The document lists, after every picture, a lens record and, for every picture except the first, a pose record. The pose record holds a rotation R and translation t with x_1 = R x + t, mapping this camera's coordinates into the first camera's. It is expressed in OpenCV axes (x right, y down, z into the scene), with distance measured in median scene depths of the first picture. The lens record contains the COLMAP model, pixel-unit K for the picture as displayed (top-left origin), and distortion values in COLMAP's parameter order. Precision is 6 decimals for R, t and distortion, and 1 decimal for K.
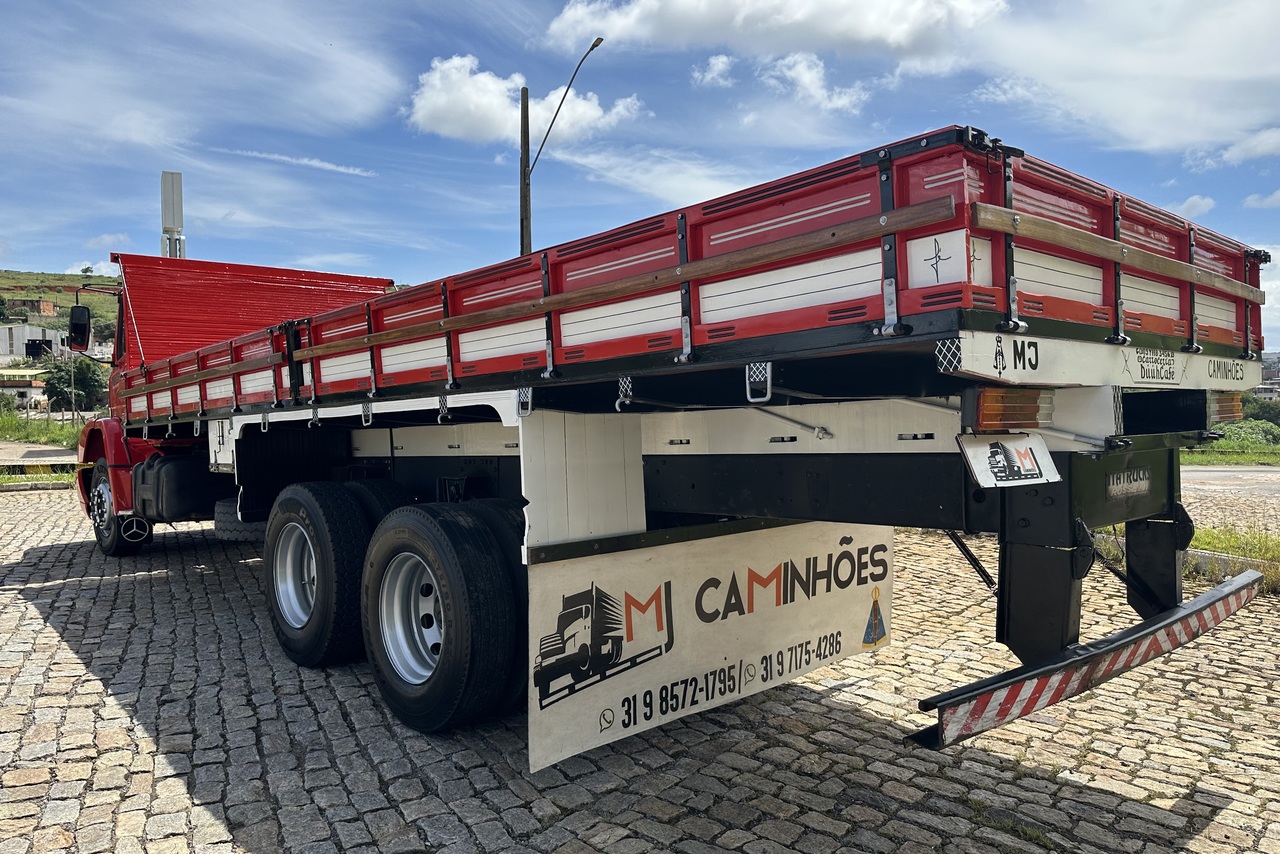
lens RADIAL K [[891.2, 0, 633.2], [0, 891.2, 417.3], [0, 0, 1]] dist [0.095530, -0.115720]
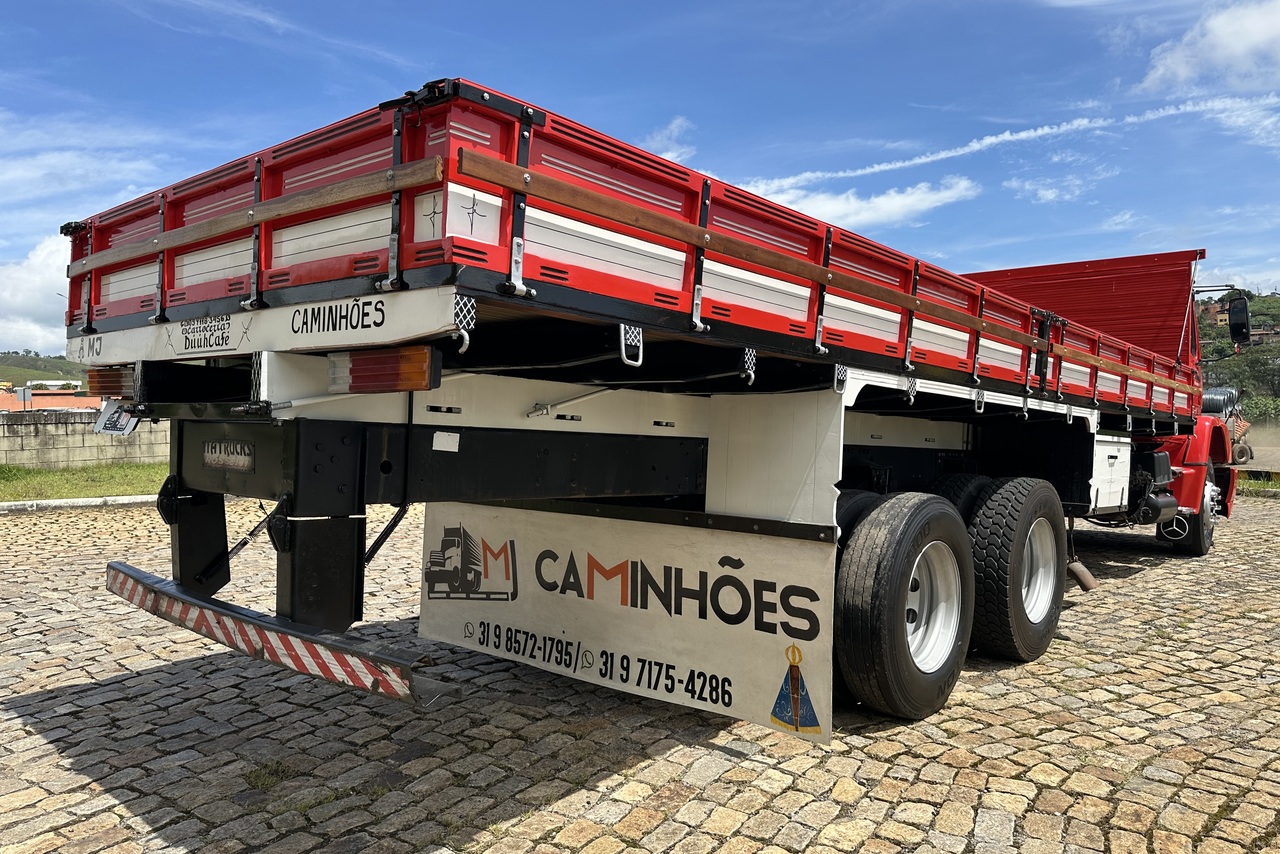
lens RADIAL K [[898.9, 0, 640.9], [0, 898.9, 432.0], [0, 0, 1]] dist [0.121927, -0.220841]
pose [[0.111943, 0.024142, -0.993421, 1.164928], [-0.019759, 0.999561, 0.022065, 0.012926], [0.993518, 0.017159, 0.112371, 0.982963]]
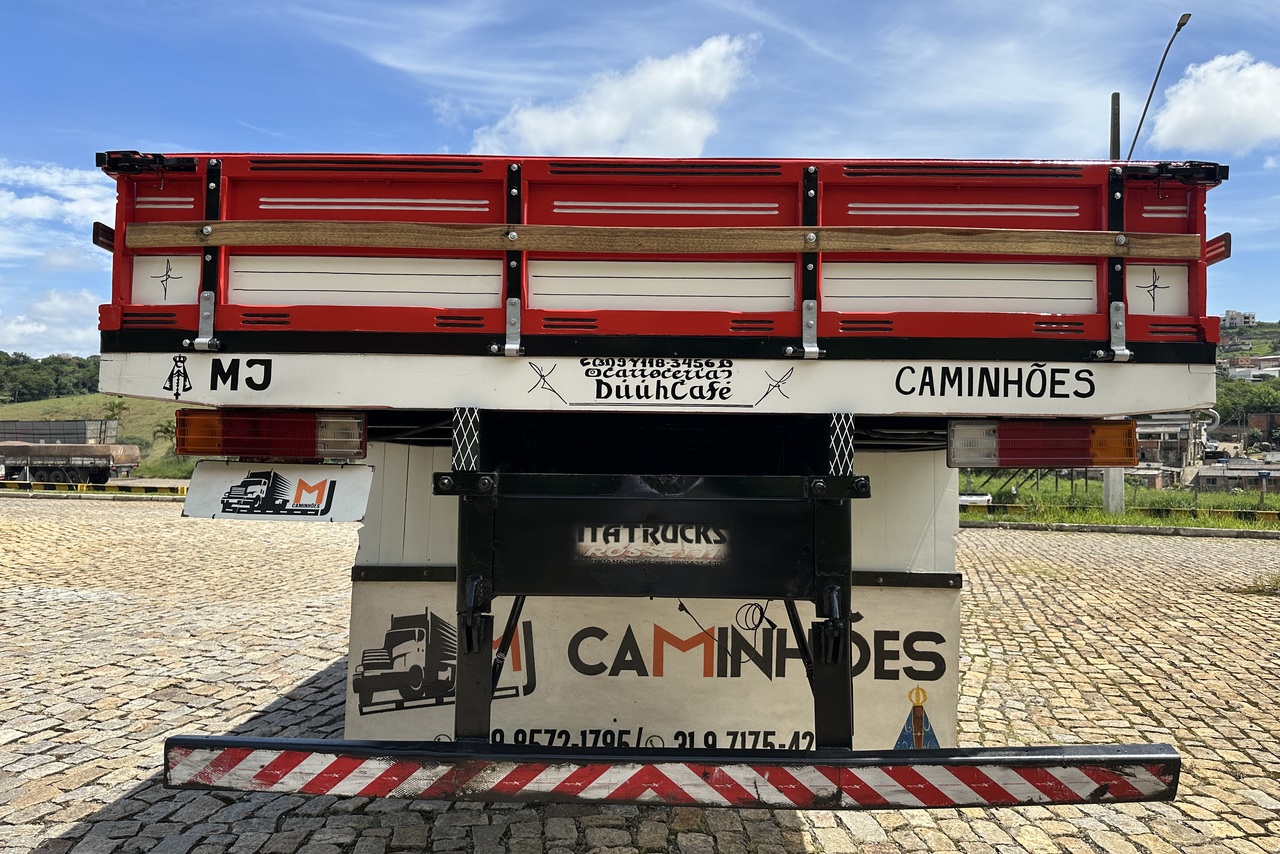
lens RADIAL K [[889.5, 0, 640.0], [0, 889.5, 427.0], [0, 0, 1]] dist [0.121517, -0.213405]
pose [[0.730880, -0.006584, -0.682475, 0.755634], [-0.022681, 0.999167, -0.033929, 0.002871], [0.682130, 0.040277, 0.730121, 0.347419]]
